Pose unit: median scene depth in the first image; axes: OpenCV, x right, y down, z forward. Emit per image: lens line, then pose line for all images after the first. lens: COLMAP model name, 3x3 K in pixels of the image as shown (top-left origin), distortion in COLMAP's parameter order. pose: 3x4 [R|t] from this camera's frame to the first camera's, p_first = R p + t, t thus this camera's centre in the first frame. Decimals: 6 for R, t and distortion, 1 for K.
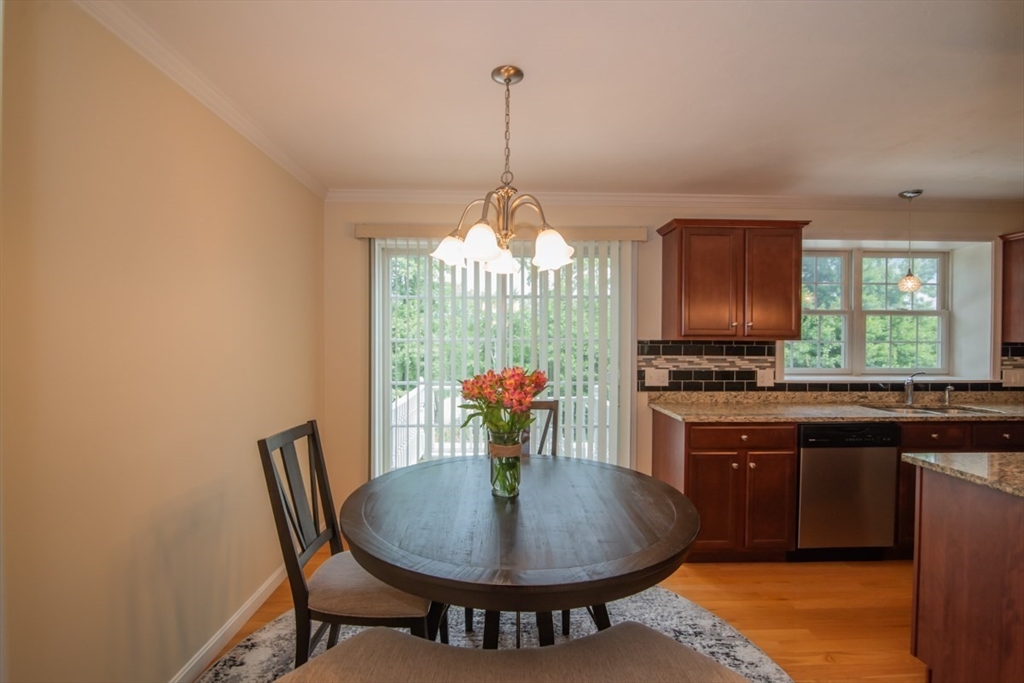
lens RADIAL K [[473.6, 0, 520.7], [0, 473.6, 343.2], [0, 0, 1]] dist [-0.016591, -0.000776]
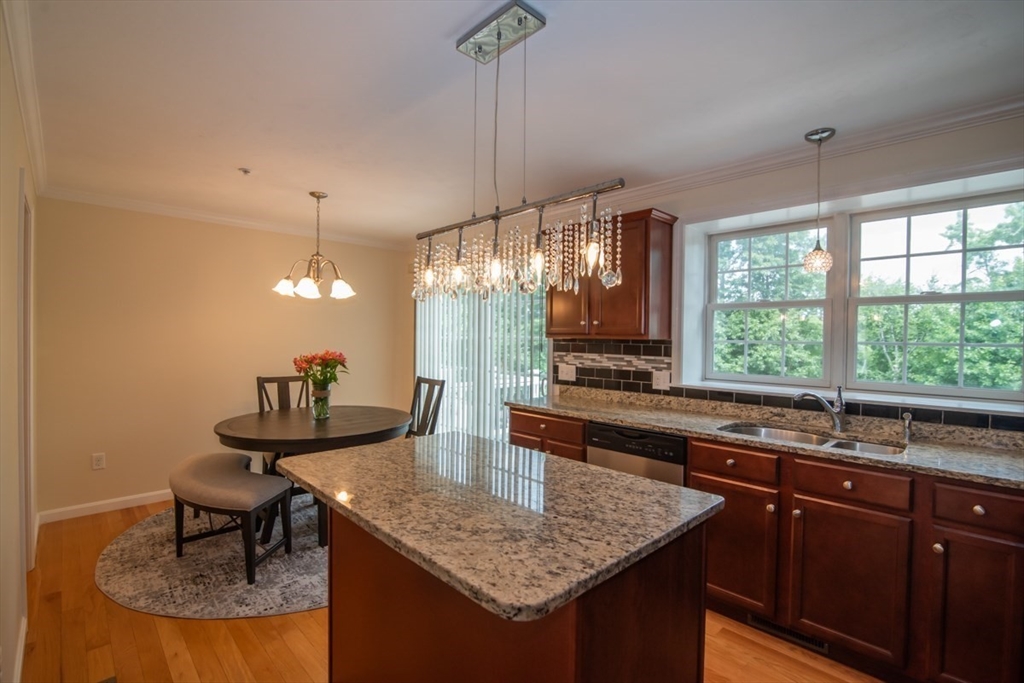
lens RADIAL K [[473.6, 0, 503.4], [0, 473.6, 340.8], [0, 0, 1]] dist [-0.016591, -0.000776]
pose [[0.659680, 0.007334, -0.751510, 1.011707], [-0.014470, 0.999891, -0.002943, 0.003970], [0.751407, 0.012816, 0.659715, 0.163126]]
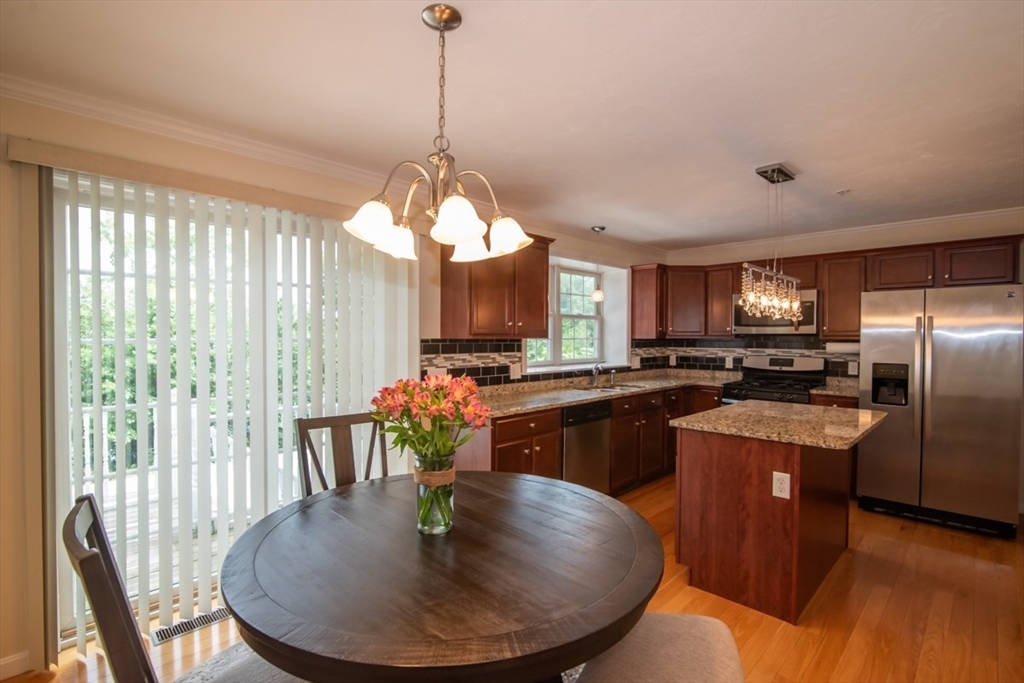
lens RADIAL K [[473.6, 0, 512.9], [0, 473.6, 338.7], [0, 0, 1]] dist [-0.016591, -0.000776]
pose [[0.720716, -0.006942, 0.693196, -0.279601], [0.007682, 0.999968, 0.002026, -0.007489], [-0.693188, 0.003865, 0.720746, 0.180557]]
